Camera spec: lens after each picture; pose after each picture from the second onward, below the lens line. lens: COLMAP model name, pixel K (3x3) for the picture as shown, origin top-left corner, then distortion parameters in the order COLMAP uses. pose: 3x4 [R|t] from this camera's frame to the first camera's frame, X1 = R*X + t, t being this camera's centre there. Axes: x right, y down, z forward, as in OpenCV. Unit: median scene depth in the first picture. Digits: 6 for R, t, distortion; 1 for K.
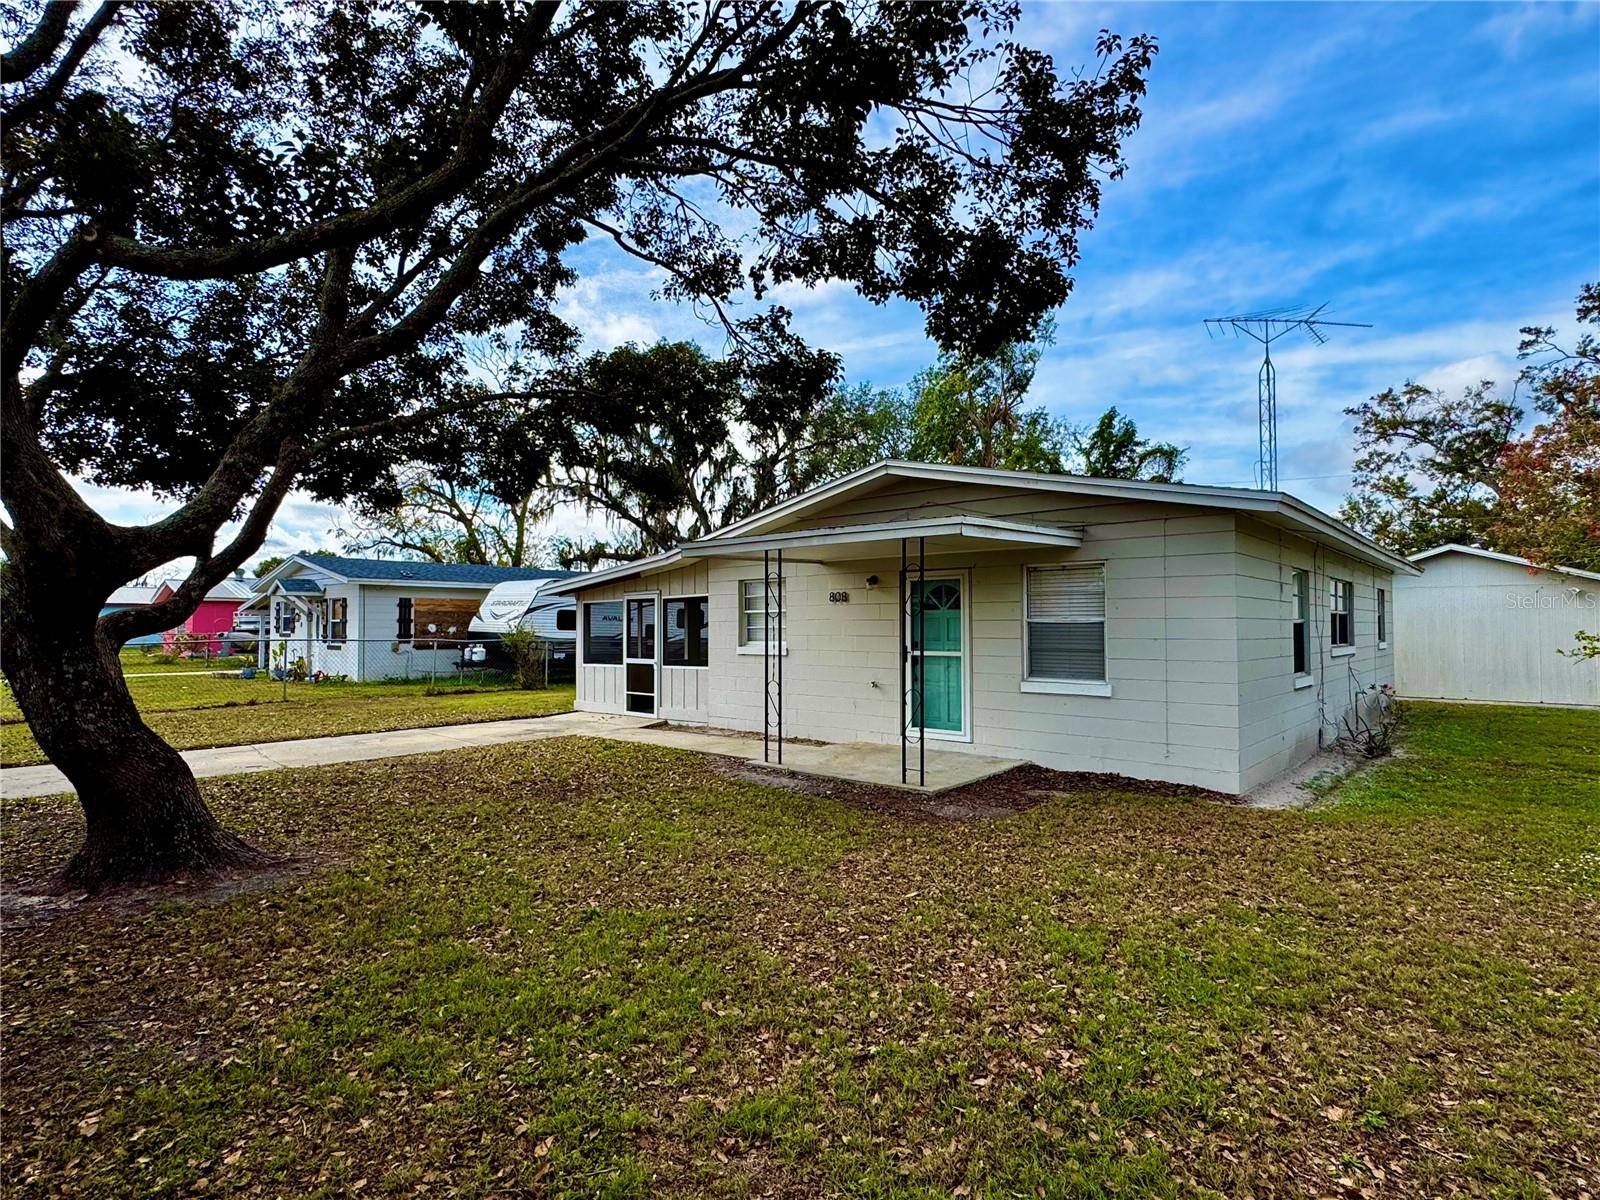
lens RADIAL K [[817.2, 0, 801.0], [0, 817.2, 602.7], [0, 0, 1]] dist [-0.001596, -0.001482]
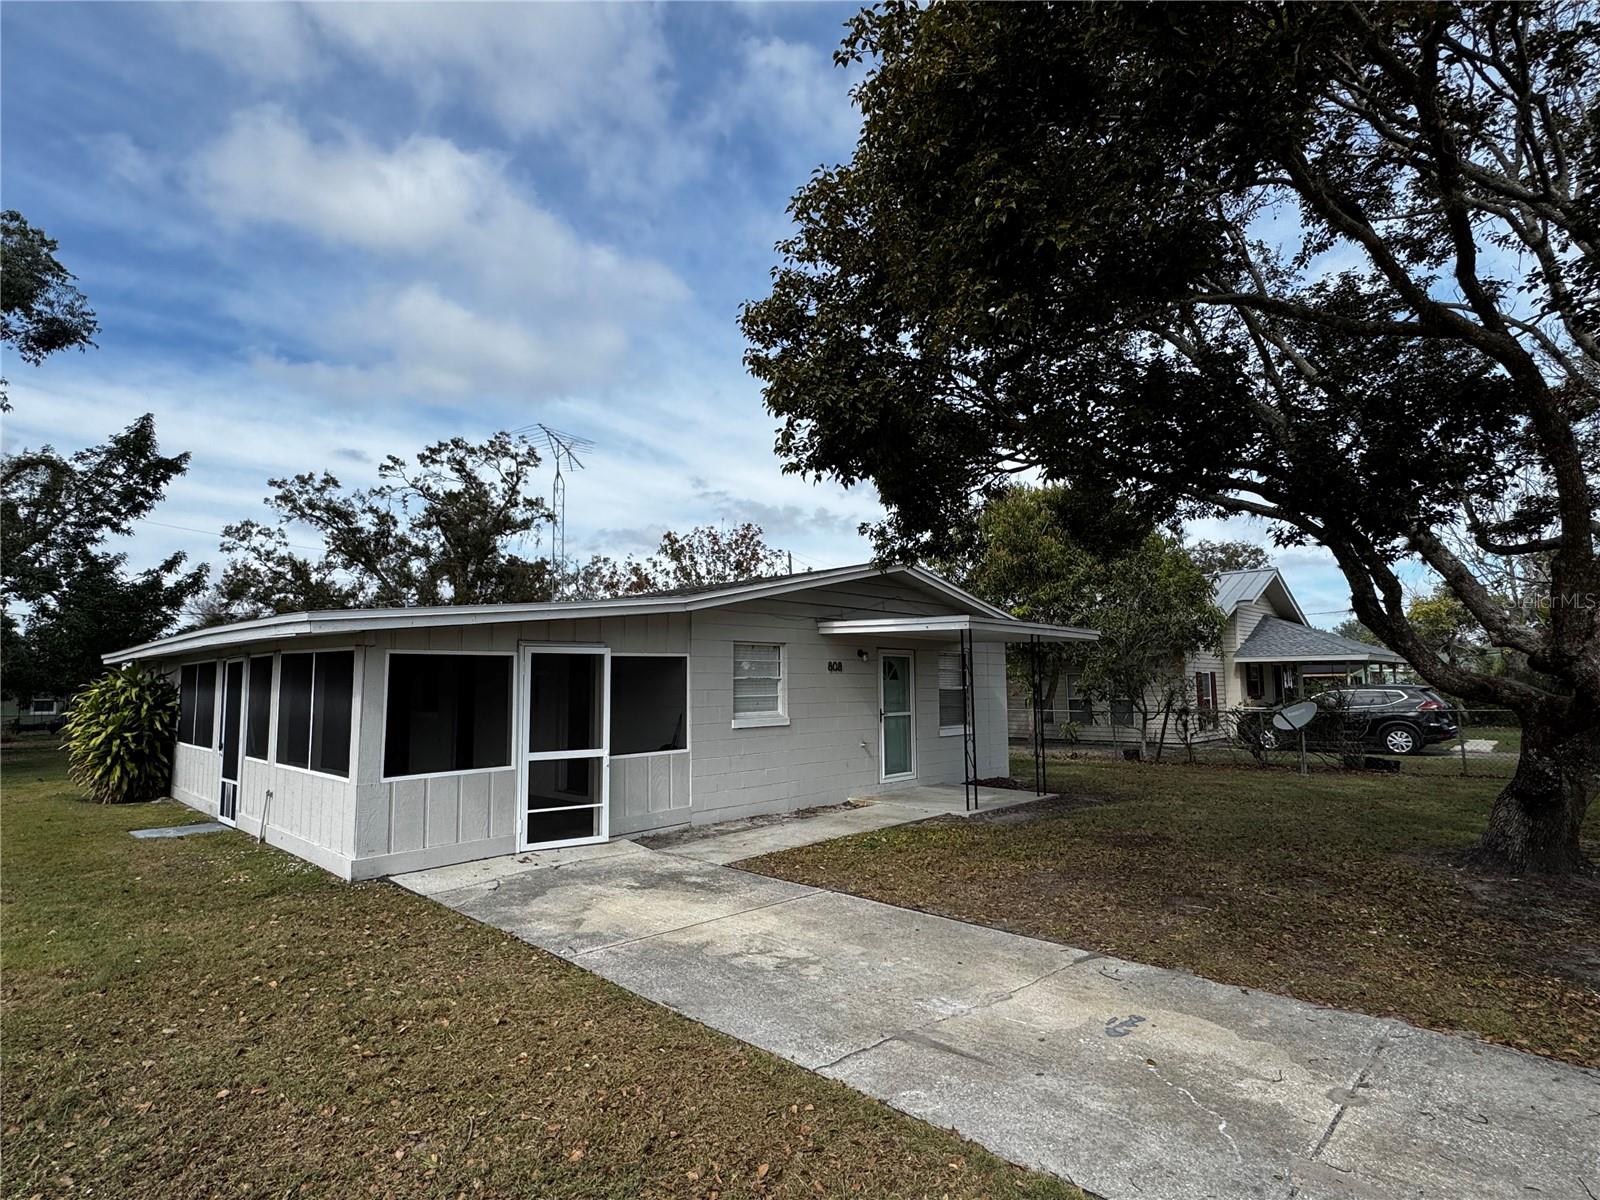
lens RADIAL K [[817.2, 0, 810.8], [0, 817.2, 596.7], [0, 0, 1]] dist [-0.001596, -0.001482]
pose [[0.011601, 0.111680, 0.993676, -0.836227], [-0.021325, 0.993545, -0.111416, 0.018129], [-0.999705, -0.019898, 0.013908, 0.827388]]
